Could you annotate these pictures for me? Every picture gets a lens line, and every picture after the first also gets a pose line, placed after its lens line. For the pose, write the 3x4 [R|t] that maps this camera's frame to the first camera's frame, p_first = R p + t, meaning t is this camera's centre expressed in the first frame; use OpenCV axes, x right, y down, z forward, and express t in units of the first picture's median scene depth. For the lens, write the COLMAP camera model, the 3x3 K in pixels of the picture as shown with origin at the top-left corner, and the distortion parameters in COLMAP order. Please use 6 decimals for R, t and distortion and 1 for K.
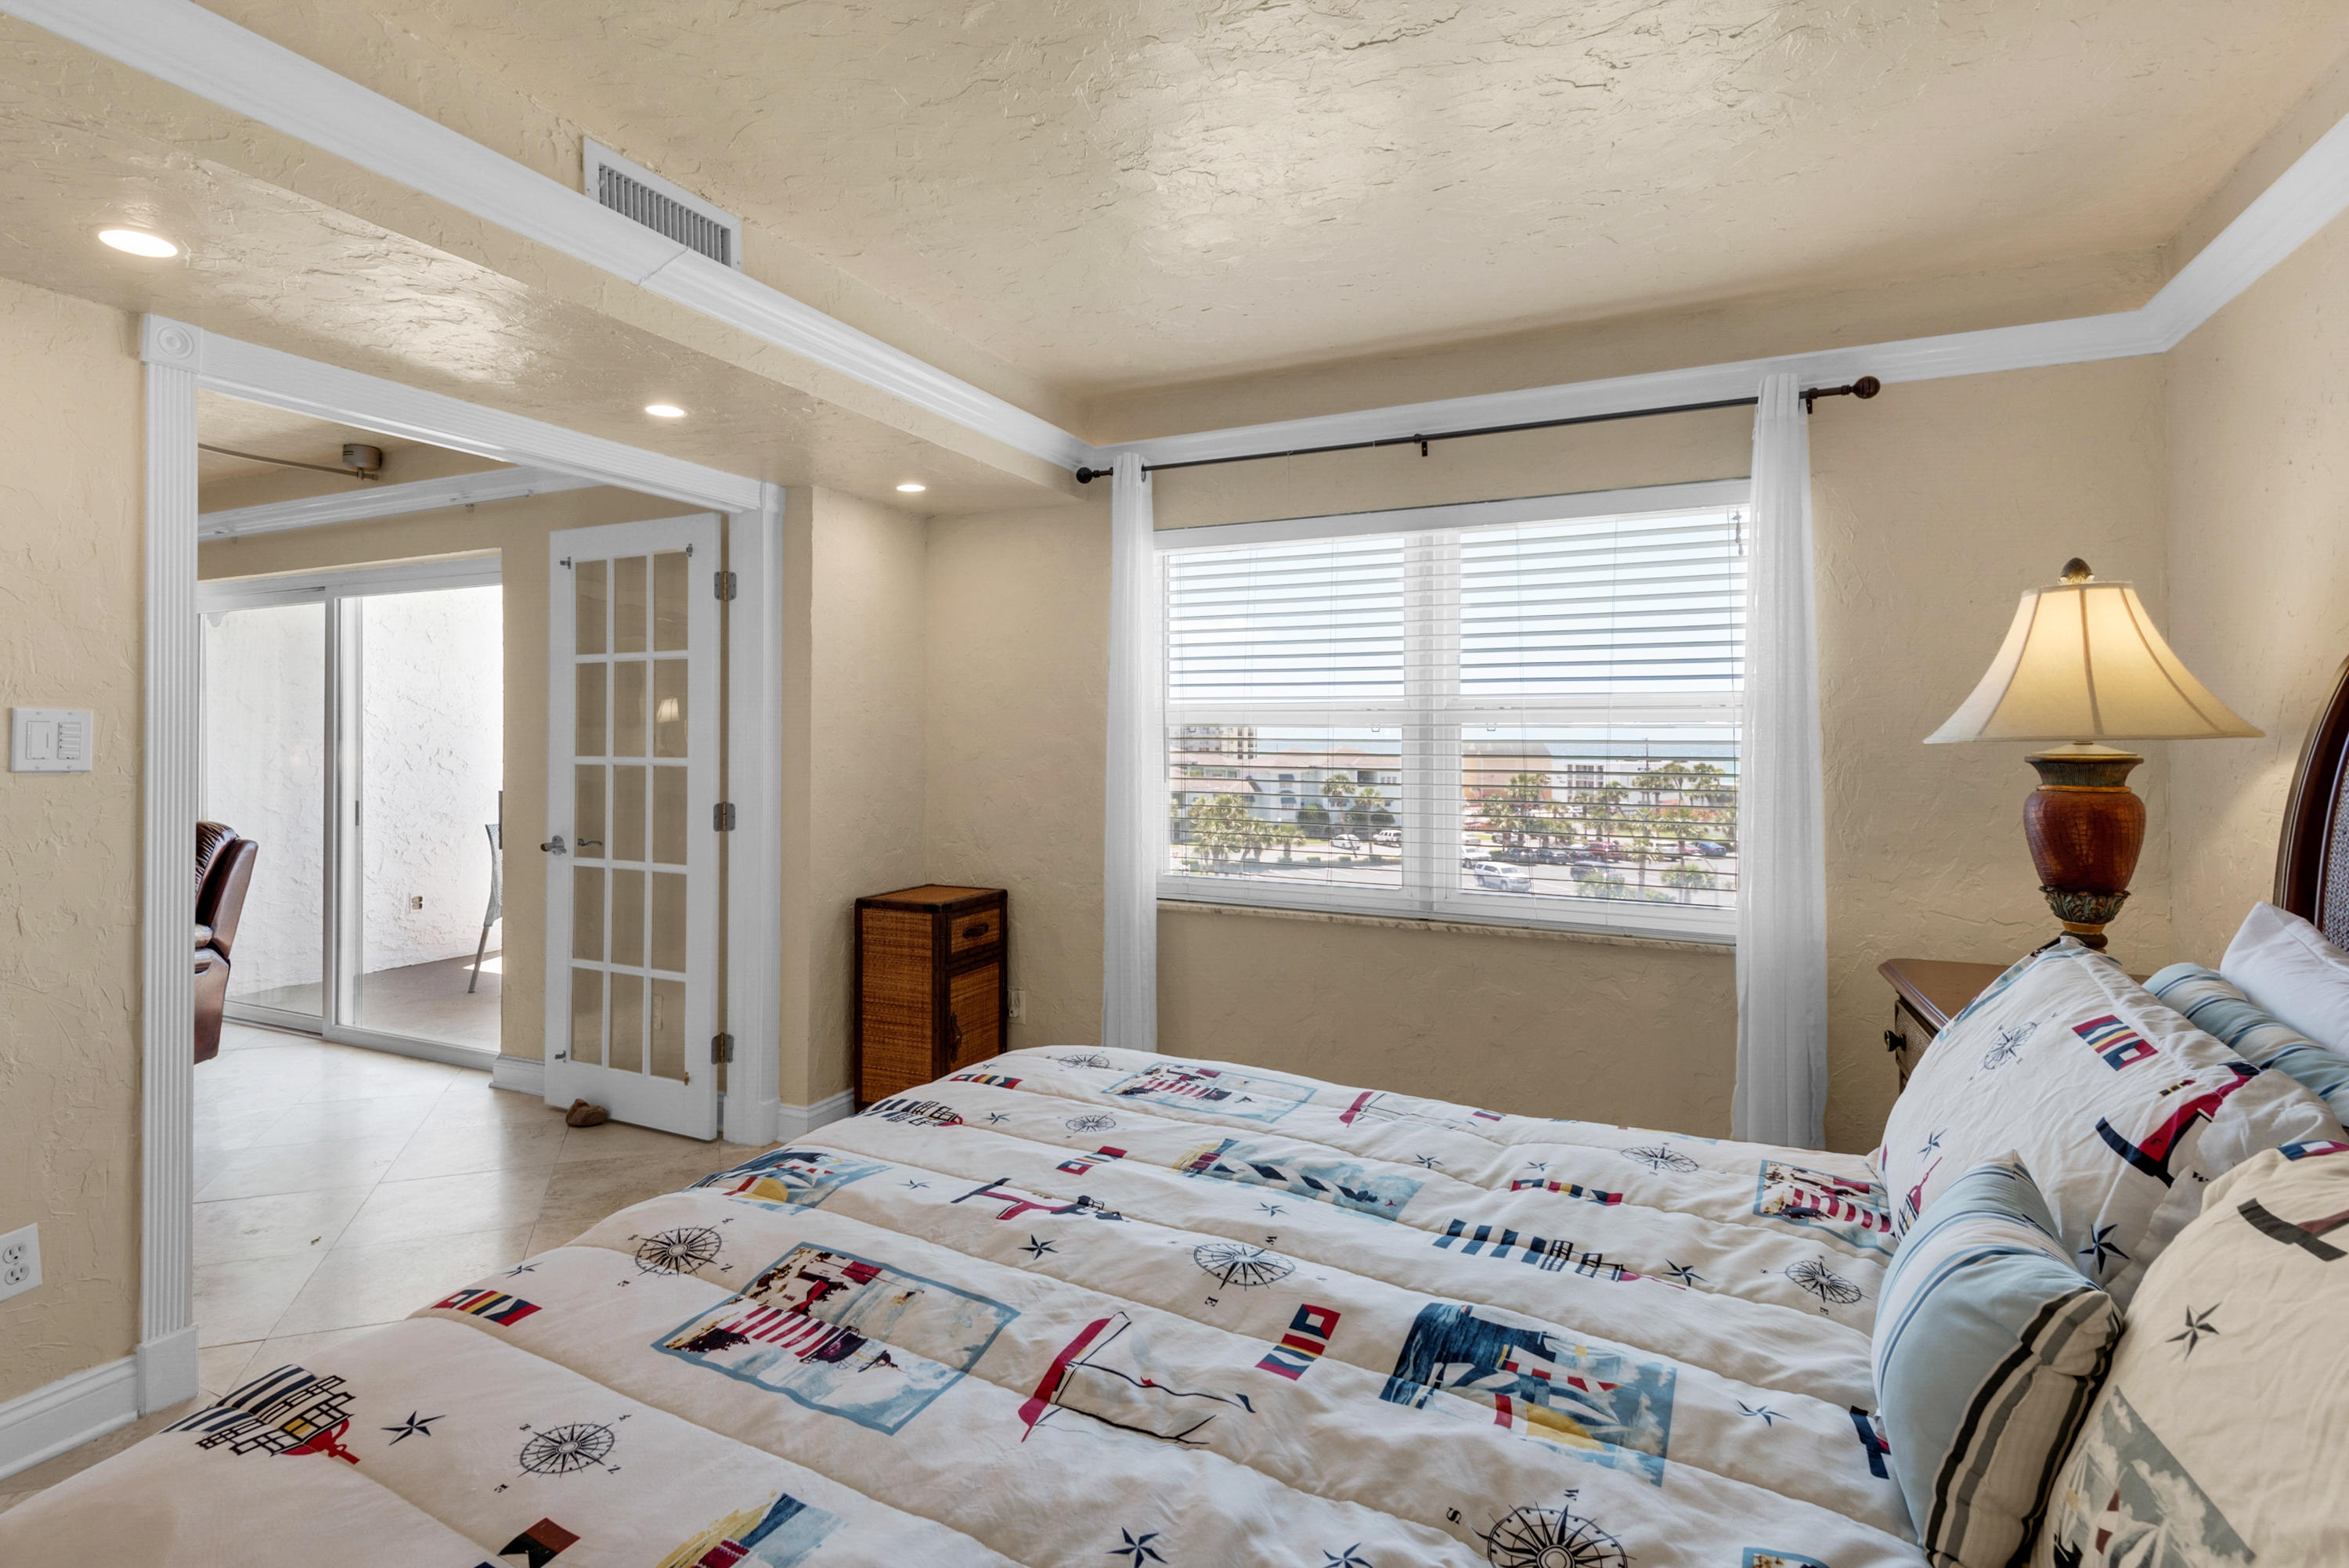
lens RADIAL K [[1167.6, 0, 1124.3], [0, 1167.6, 729.0], [0, 0, 1]] dist [0.023540, -0.002223]
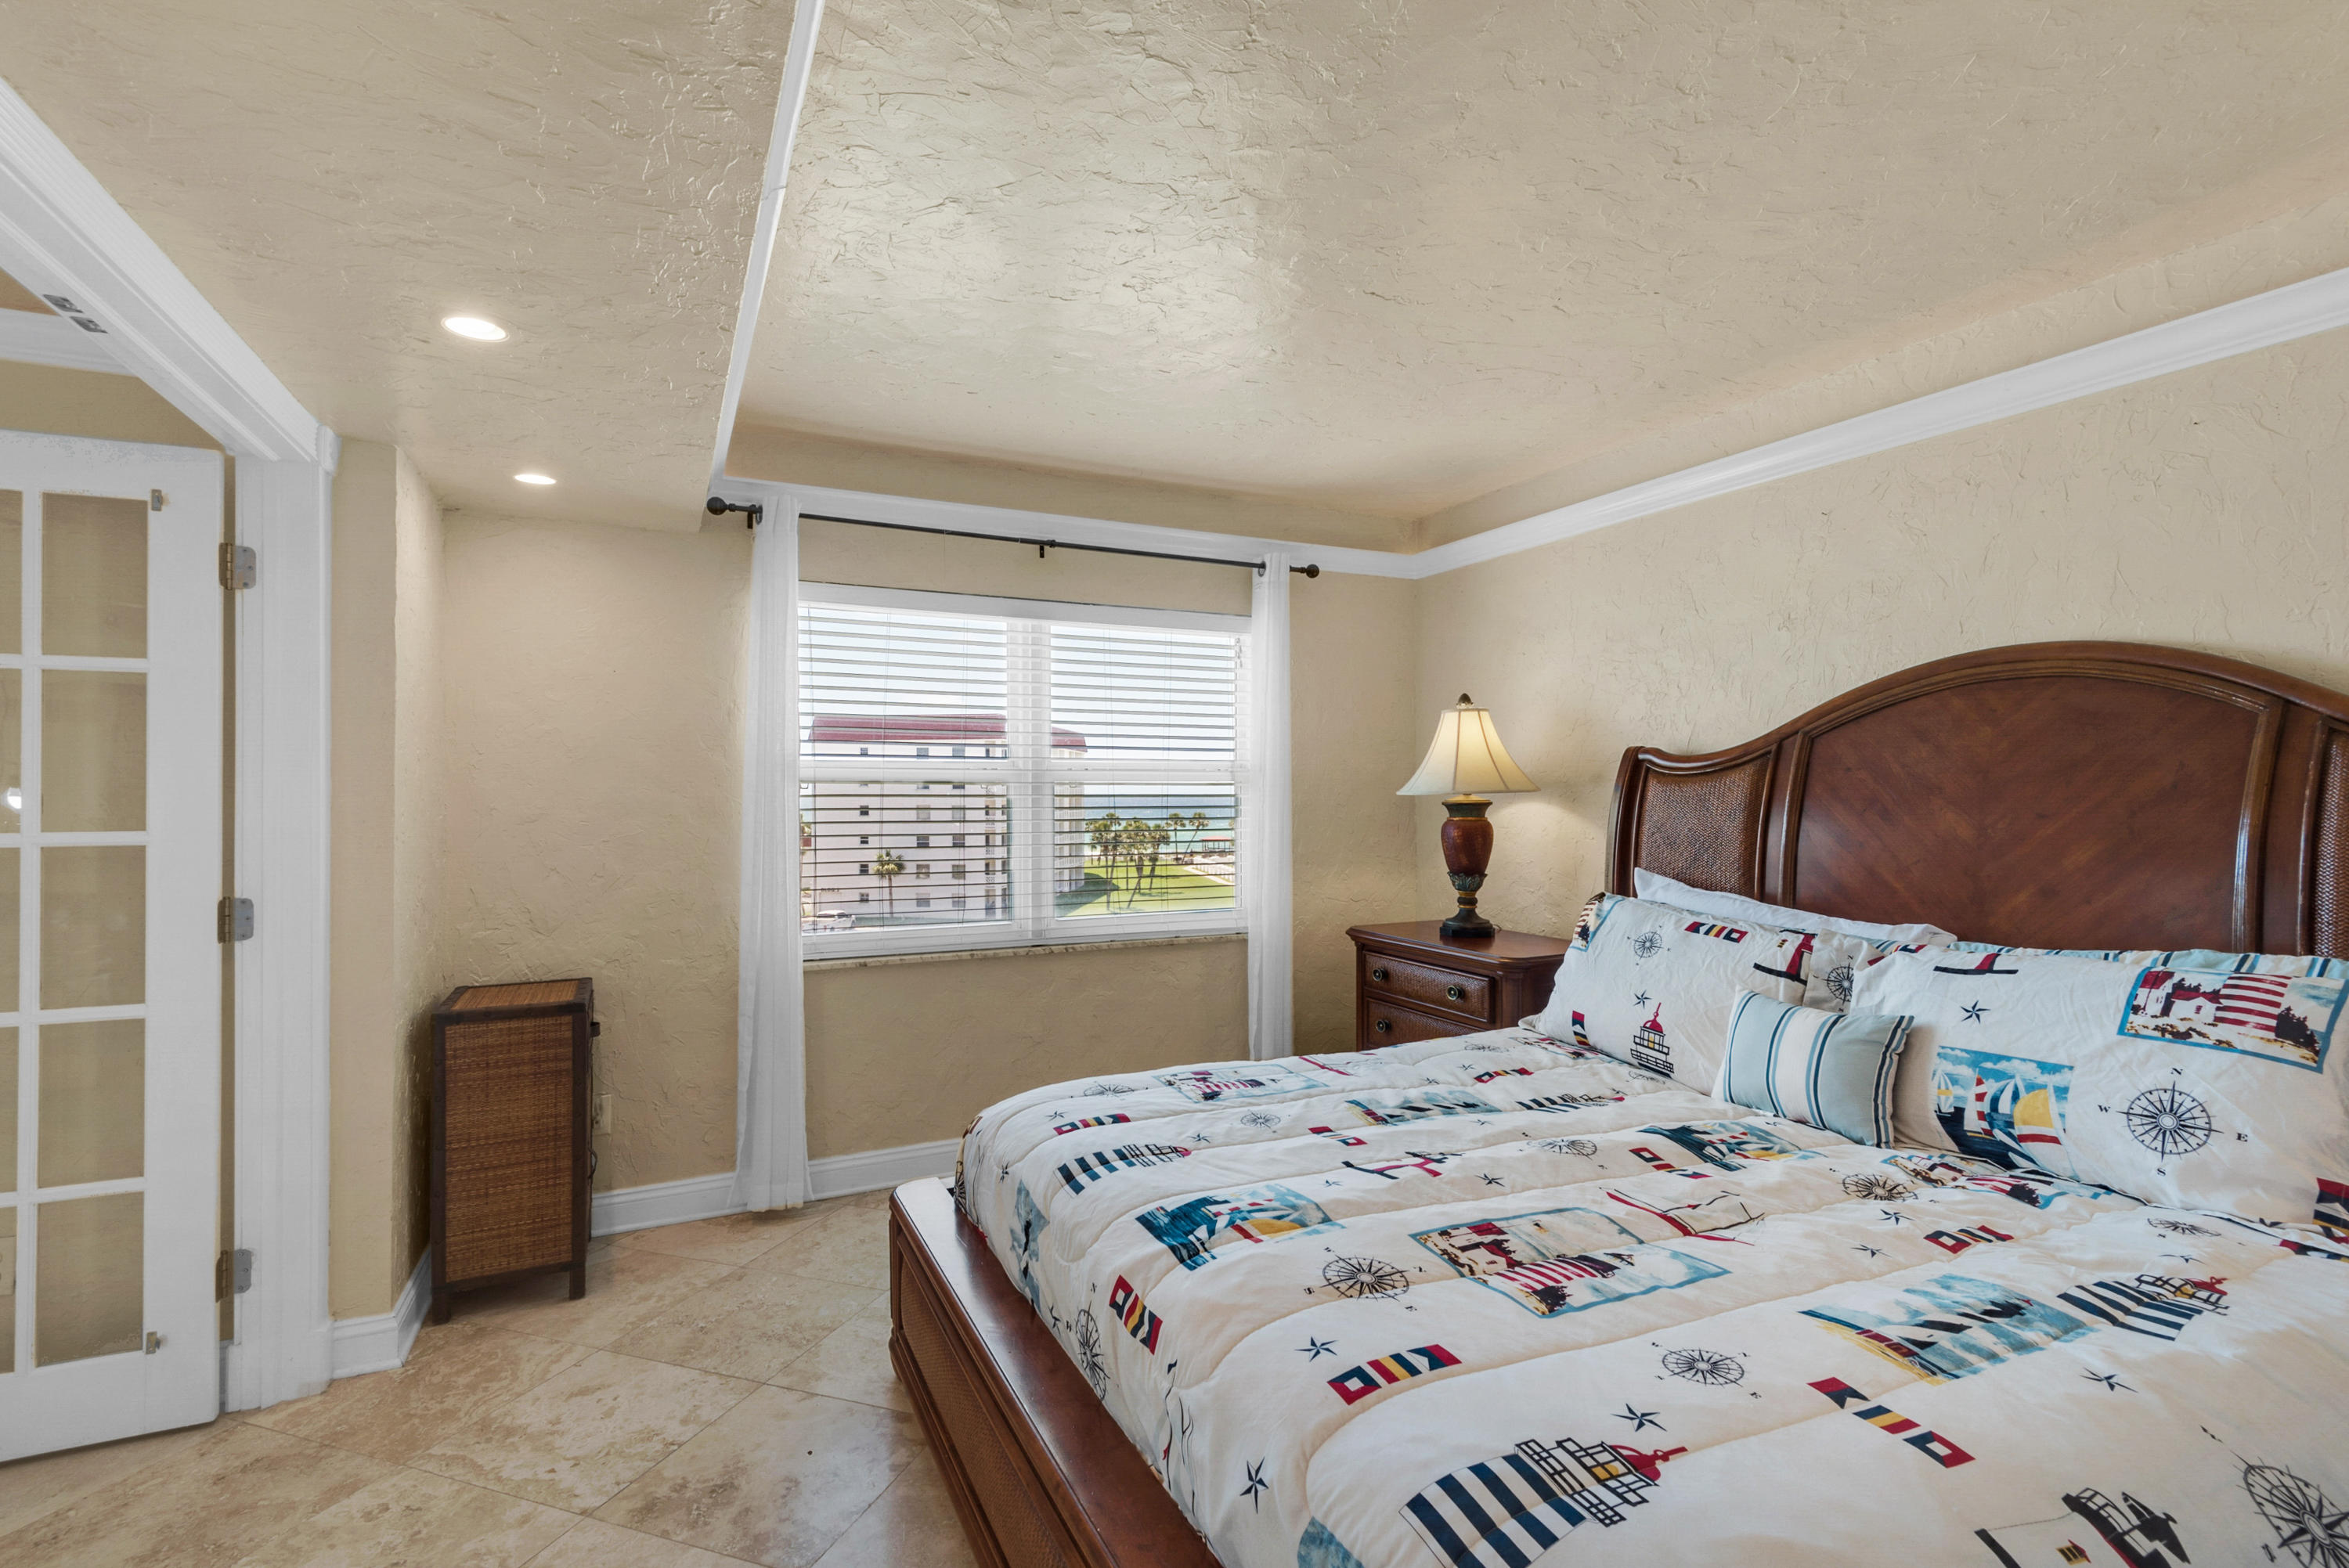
lens RADIAL K [[1066.2, 0, 1162.5], [0, 1066.2, 792.2], [0, 0, 1]] dist [0.022238, -0.007289]
pose [[0.617608, -0.002715, 0.786482, -0.904984], [0.000152, 0.999994, 0.003333, 0.003778], [-0.786486, -0.001939, 0.617605, 0.401966]]
